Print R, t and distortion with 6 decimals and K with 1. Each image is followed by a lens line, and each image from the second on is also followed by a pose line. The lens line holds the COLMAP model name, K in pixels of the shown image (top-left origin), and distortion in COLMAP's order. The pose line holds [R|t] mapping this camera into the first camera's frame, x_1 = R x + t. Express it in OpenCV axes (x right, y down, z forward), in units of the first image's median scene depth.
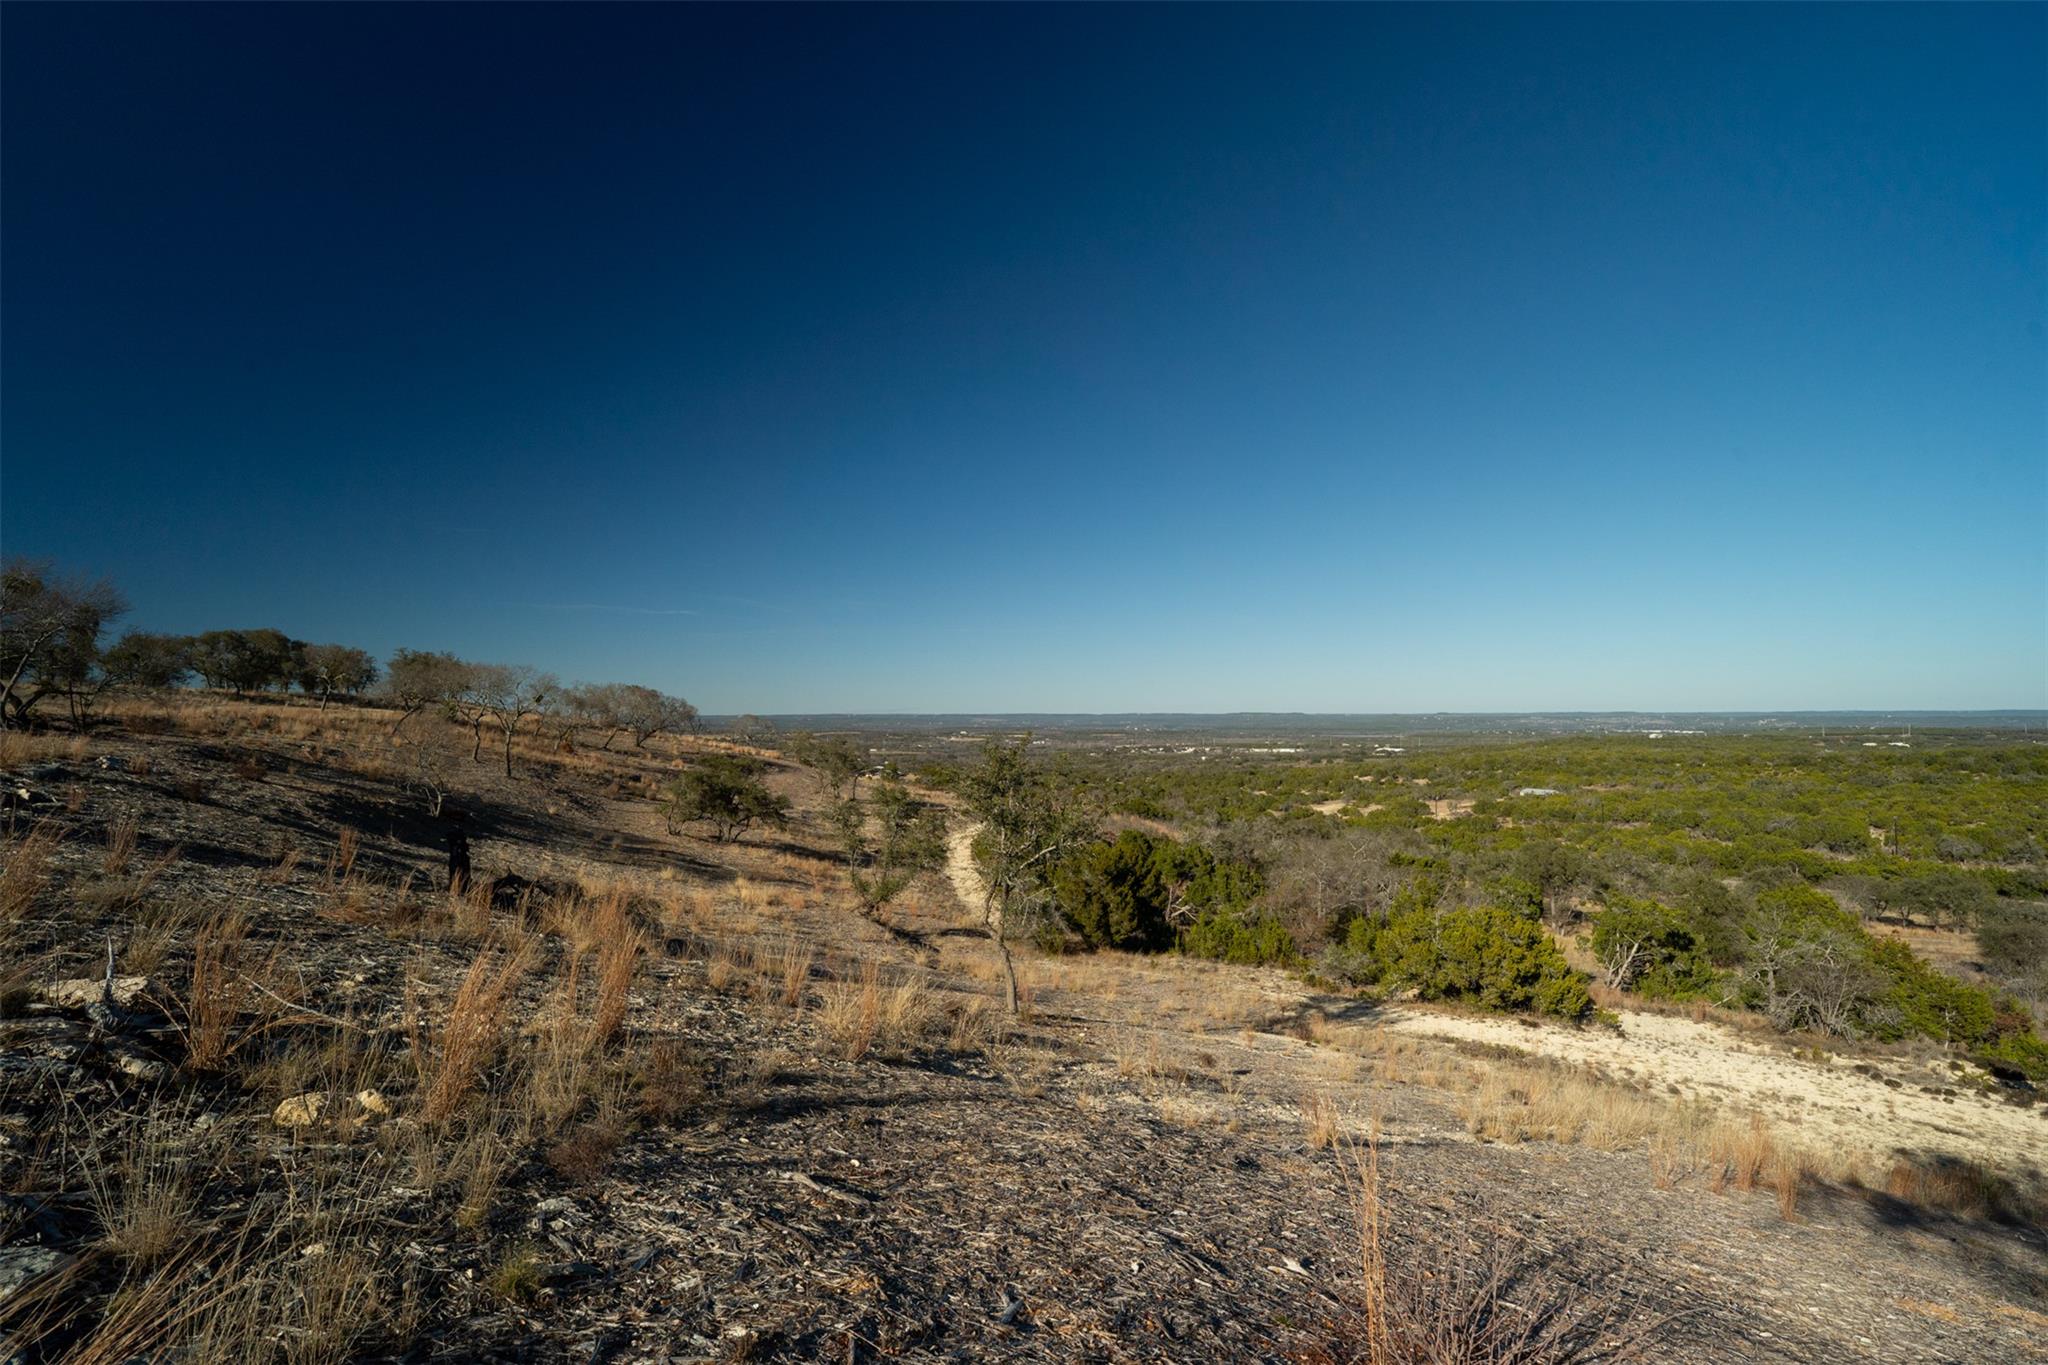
lens RADIAL K [[948.1, 0, 1029.1], [0, 948.1, 677.7], [0, 0, 1]] dist [-0.062507, 0.024780]
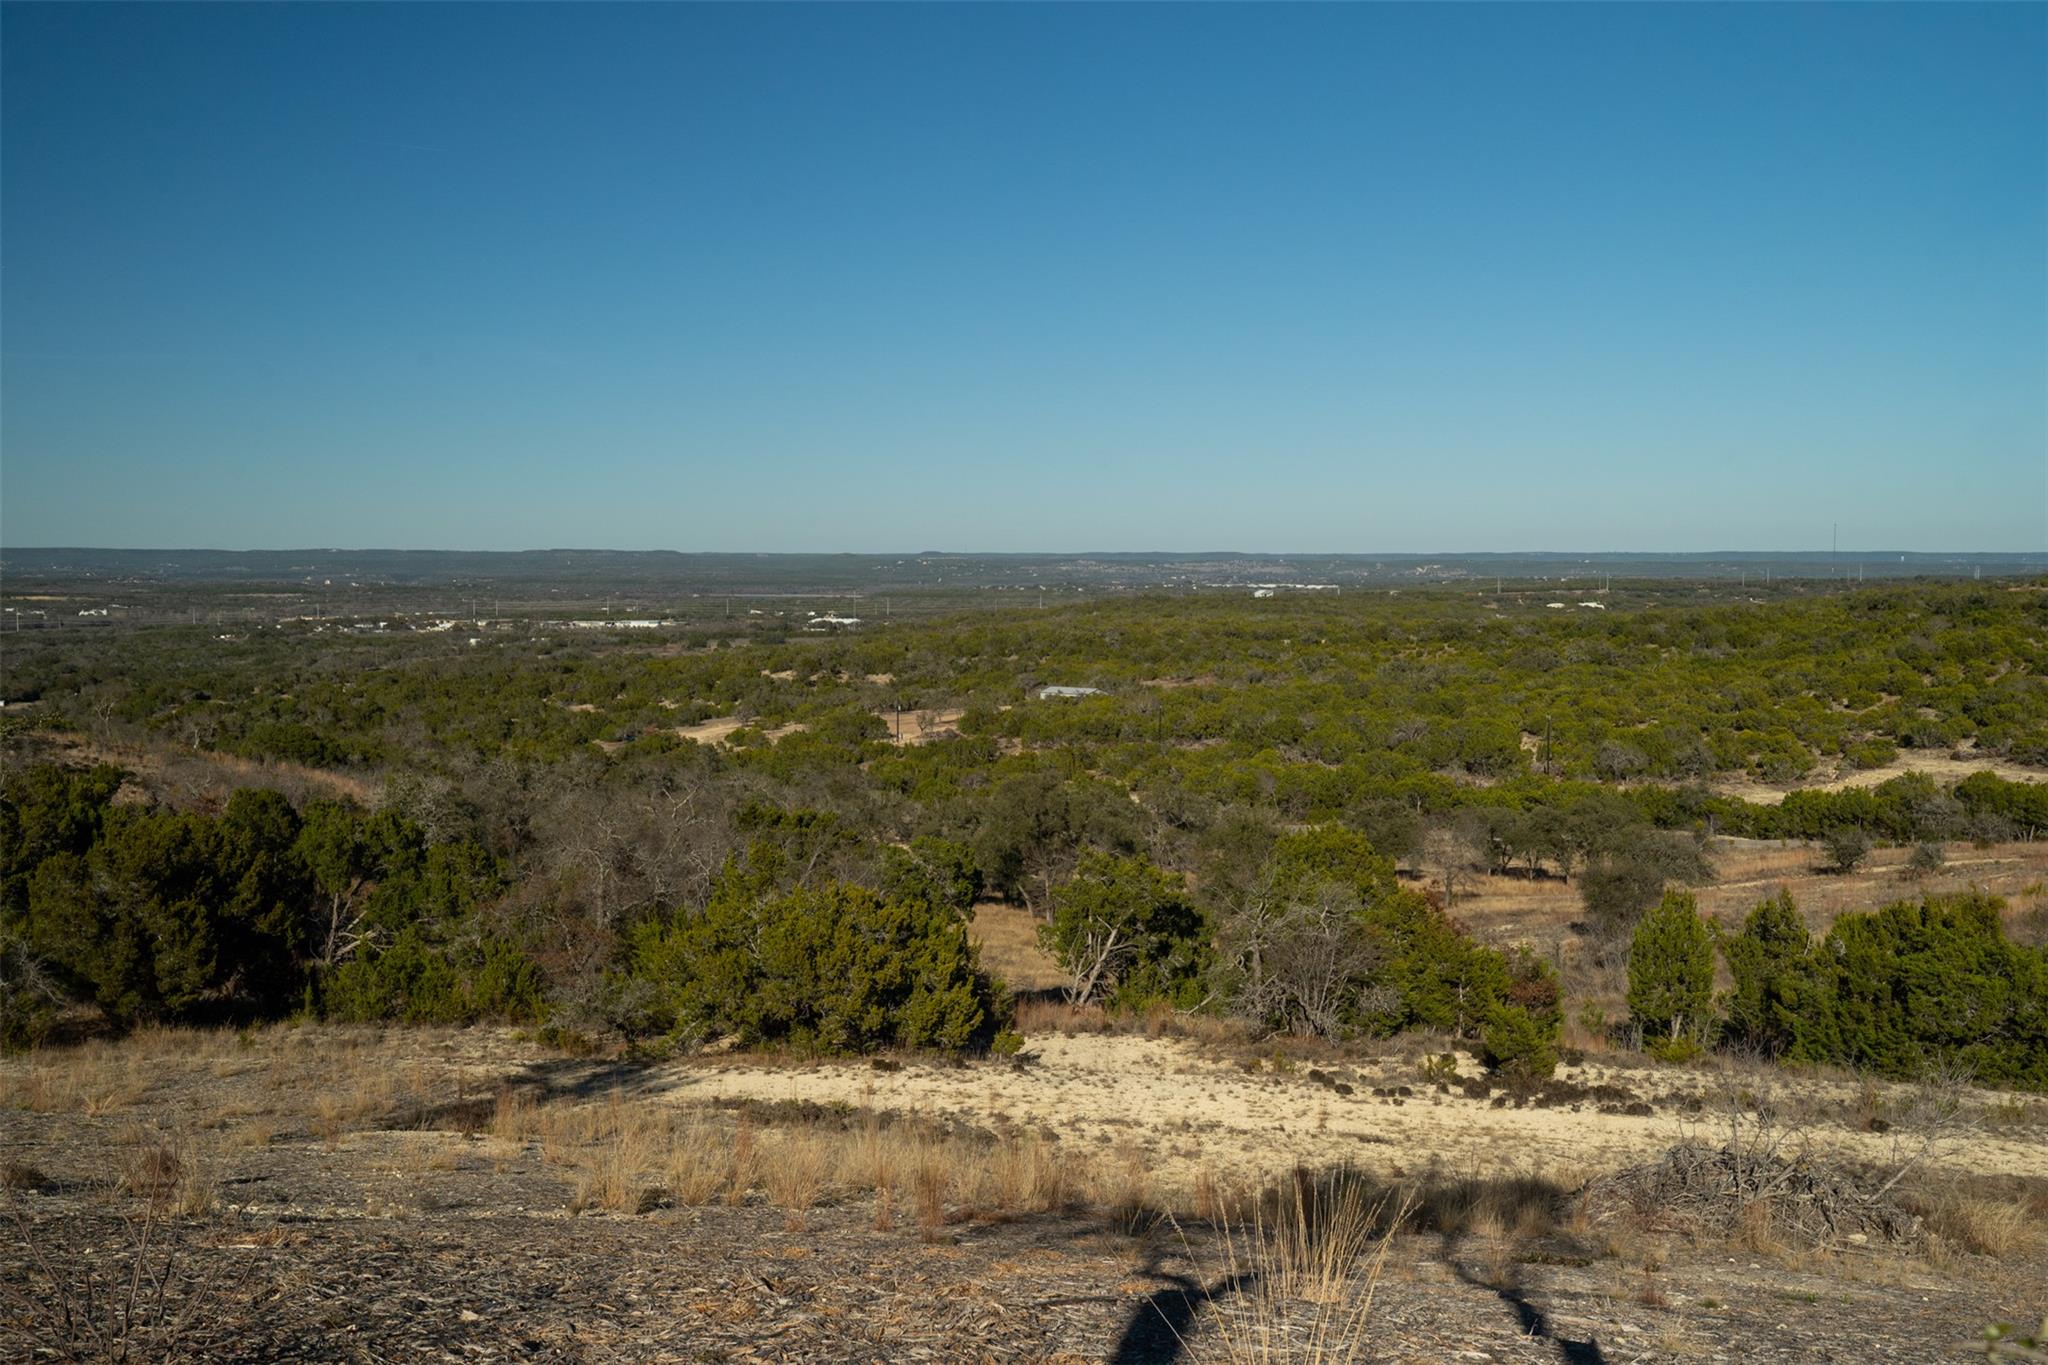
lens RADIAL K [[1872.6, 0, 1024.0], [0, 1872.6, 682.5], [0, 0, 1]] dist [0.051029, 0.019884]
pose [[0.892945, -0.027600, 0.449319, 0.061641], [-0.020803, 0.994523, 0.102432, -0.006765], [-0.449685, -0.100813, 0.887480, -0.102230]]
